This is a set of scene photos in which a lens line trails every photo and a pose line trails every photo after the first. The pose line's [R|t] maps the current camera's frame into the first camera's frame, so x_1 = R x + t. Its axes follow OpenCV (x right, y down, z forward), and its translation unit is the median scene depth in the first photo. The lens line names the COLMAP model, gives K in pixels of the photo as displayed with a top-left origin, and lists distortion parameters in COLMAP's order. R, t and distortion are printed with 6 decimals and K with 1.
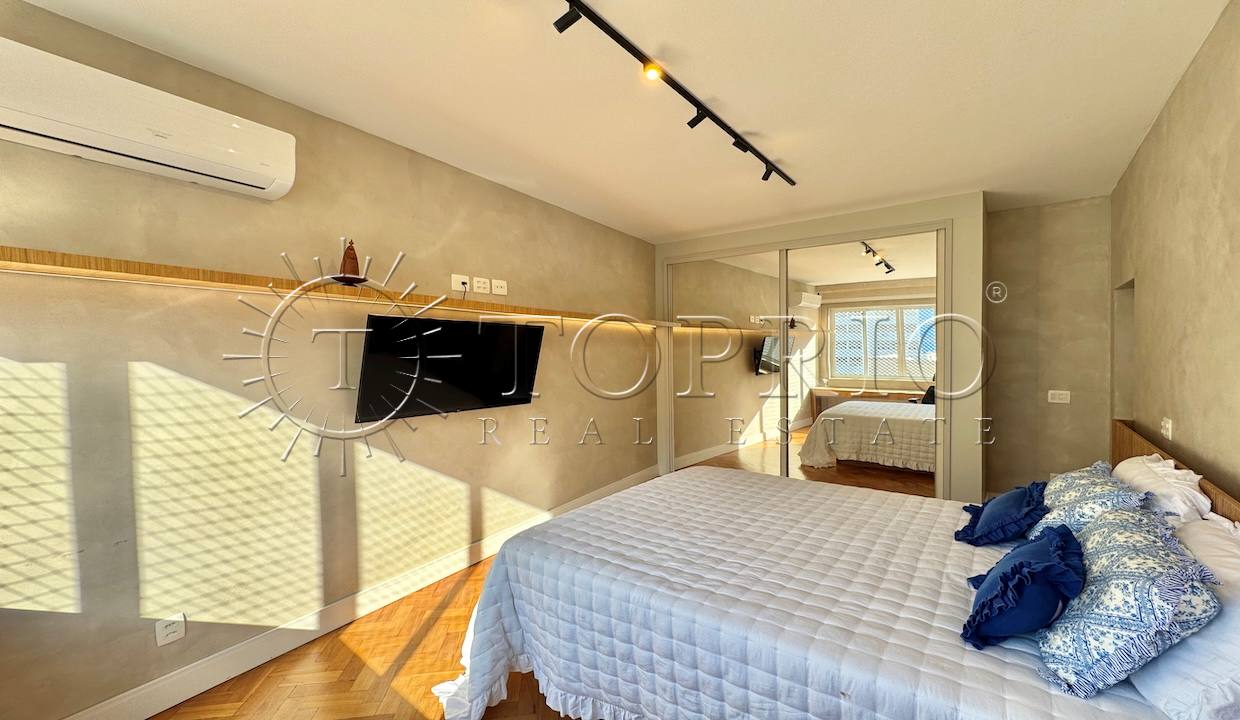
lens RADIAL K [[490.0, 0, 619.8], [0, 490.0, 365.2], [0, 0, 1]] dist [0.000428, 0.000115]
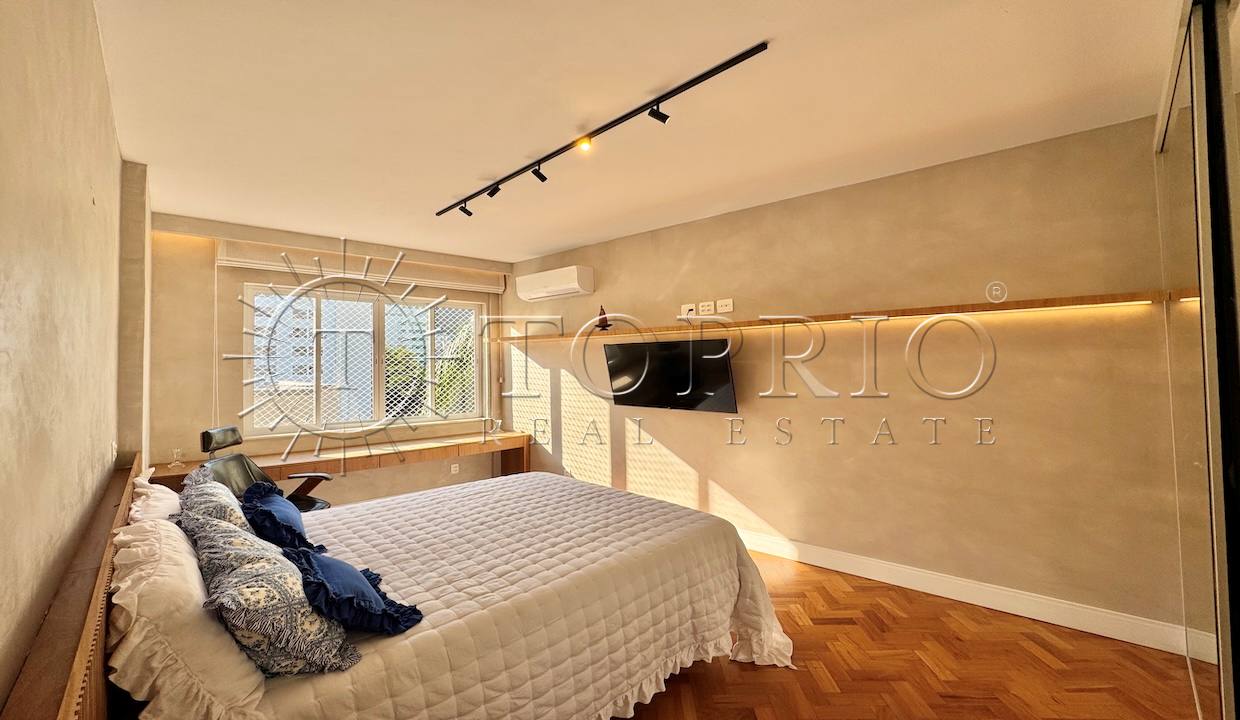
lens RADIAL K [[527.0, 0, 620.0], [0, 527.0, 360.0], [0, 0, 1]] dist [0.000046, 0.000024]
pose [[-0.185768, -0.013061, -0.982507, 1.052136], [-0.023152, 0.999692, -0.008912, -0.022473], [0.982321, 0.021092, -0.186014, 1.079644]]
